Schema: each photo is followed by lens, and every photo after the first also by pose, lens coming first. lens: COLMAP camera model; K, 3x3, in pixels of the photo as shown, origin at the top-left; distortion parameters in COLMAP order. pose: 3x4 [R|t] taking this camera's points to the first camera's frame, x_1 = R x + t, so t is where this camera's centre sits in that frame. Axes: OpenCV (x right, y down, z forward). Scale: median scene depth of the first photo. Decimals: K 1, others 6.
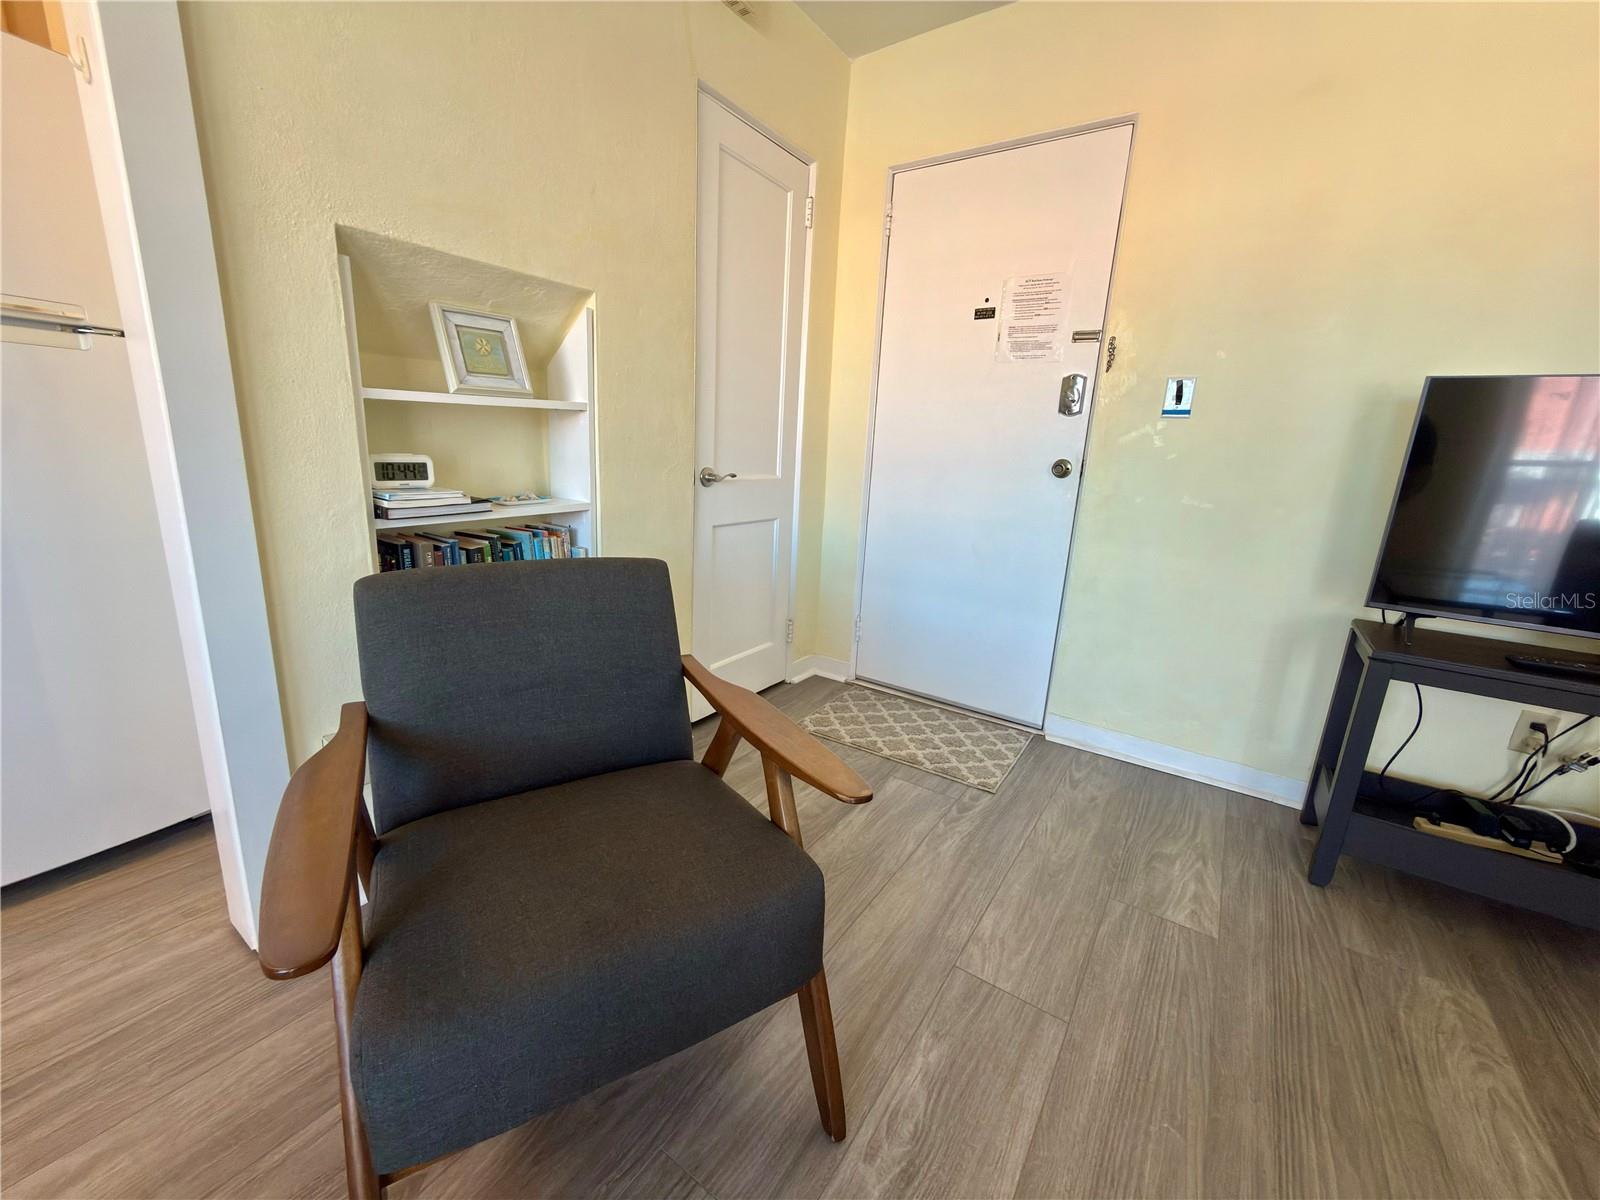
lens RADIAL K [[637.9, 0, 800.0], [0, 637.9, 600.0], [0, 0, 1]] dist [0.000244, -0.000166]
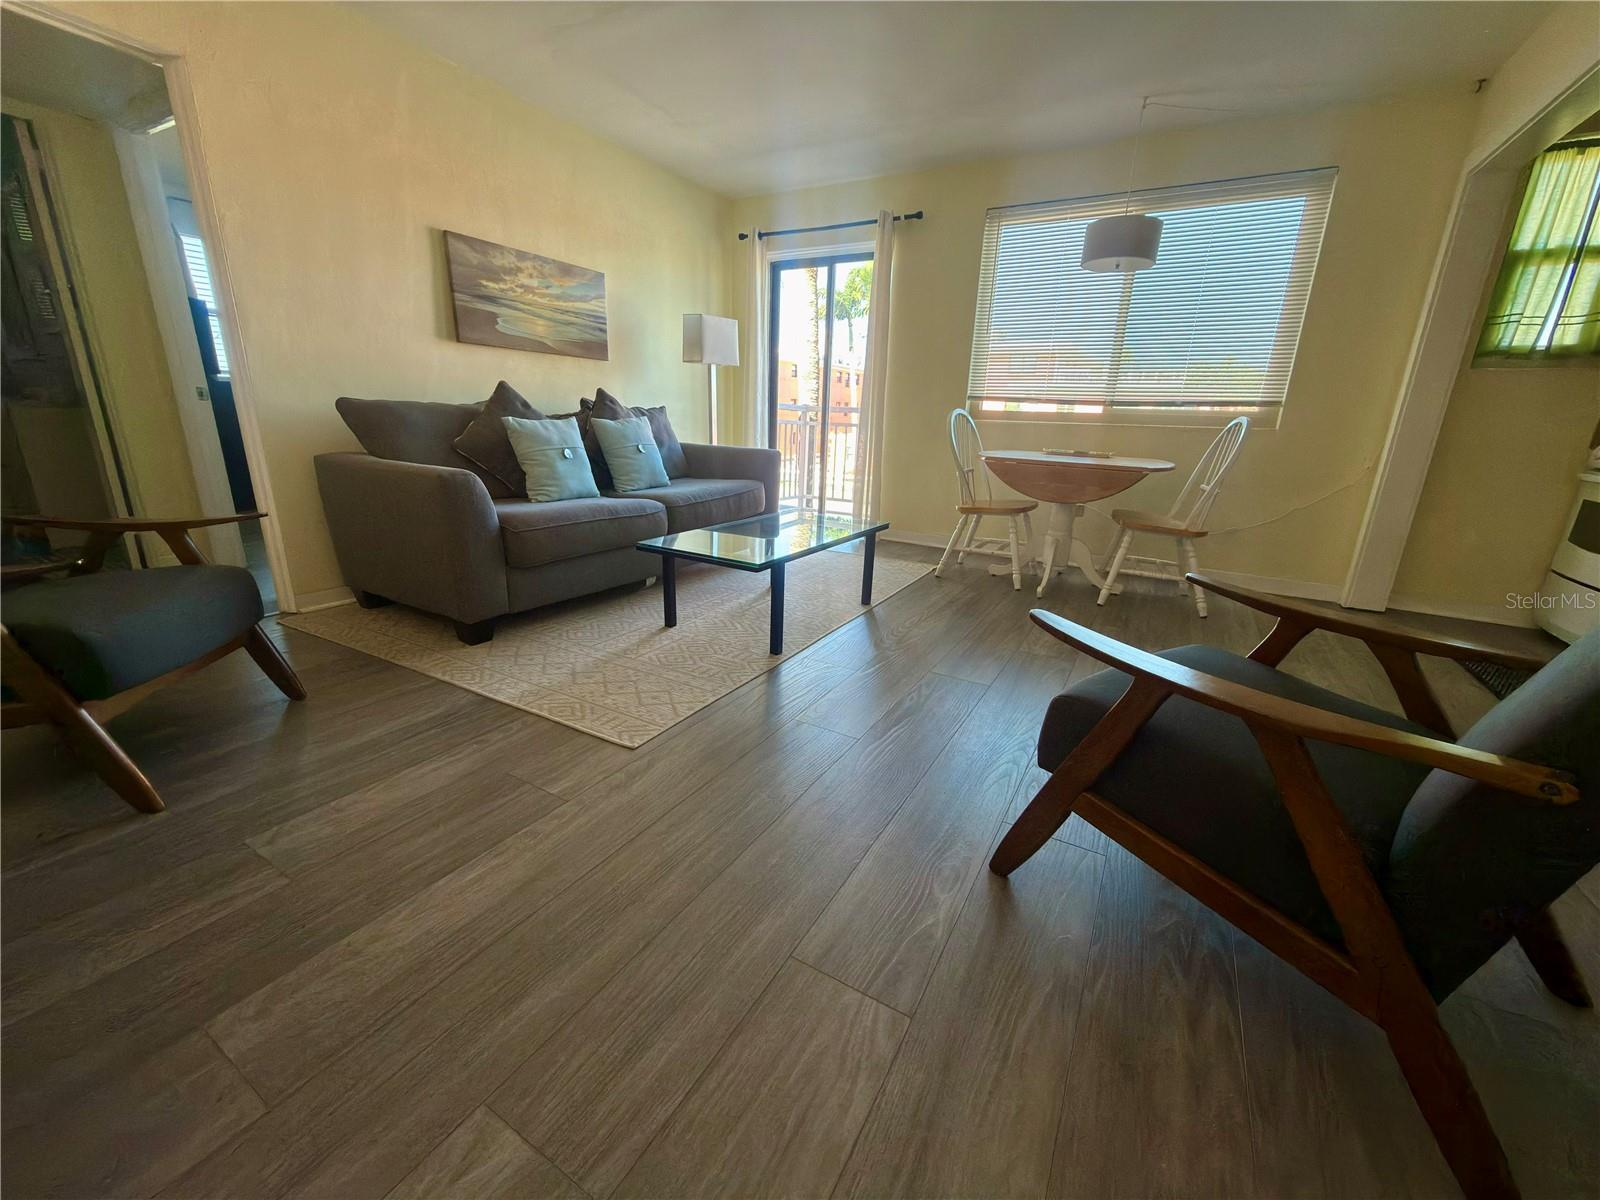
lens RADIAL K [[635.1, 0, 800.9], [0, 635.1, 599.7], [0, 0, 1]] dist [-0.000134, -0.000258]
pose [[-0.993729, -0.058827, -0.095091, 0.393092], [-0.098594, 0.862143, 0.496980, -0.186646], [0.052746, 0.503239, -0.862536, 1.153411]]
